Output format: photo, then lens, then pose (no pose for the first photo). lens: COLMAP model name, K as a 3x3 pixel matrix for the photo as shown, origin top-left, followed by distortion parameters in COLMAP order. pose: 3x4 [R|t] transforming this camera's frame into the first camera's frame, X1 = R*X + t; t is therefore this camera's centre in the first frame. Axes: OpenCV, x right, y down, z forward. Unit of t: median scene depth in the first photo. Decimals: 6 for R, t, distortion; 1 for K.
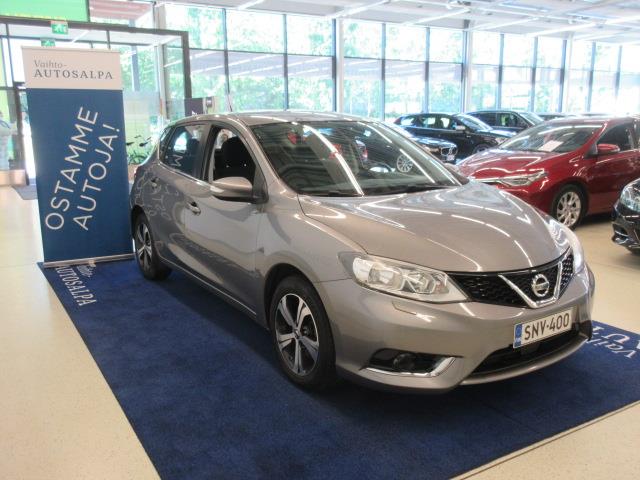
lens RADIAL K [[523.7, 0, 321.1], [0, 523.7, 279.8], [0, 0, 1]] dist [-0.005770, -0.011137]
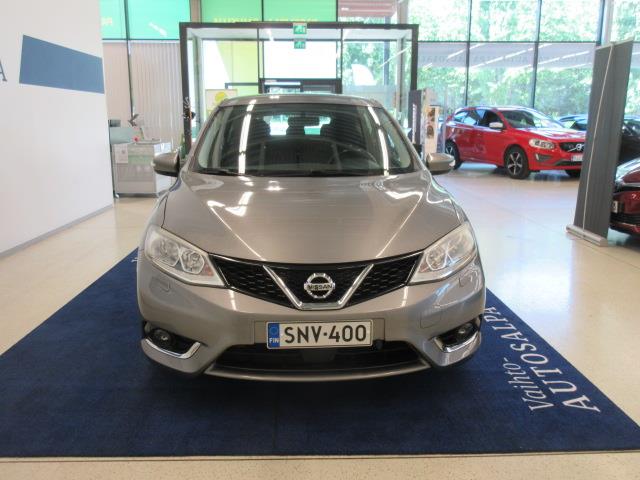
lens RADIAL K [[523.7, 0, 321.1], [0, 523.7, 279.8], [0, 0, 1]] dist [-0.005770, -0.011137]
pose [[0.881733, 0.143886, -0.449271, 0.779211], [-0.139706, 0.989274, 0.042645, -0.034902], [0.450588, 0.025164, 0.892377, 0.216012]]
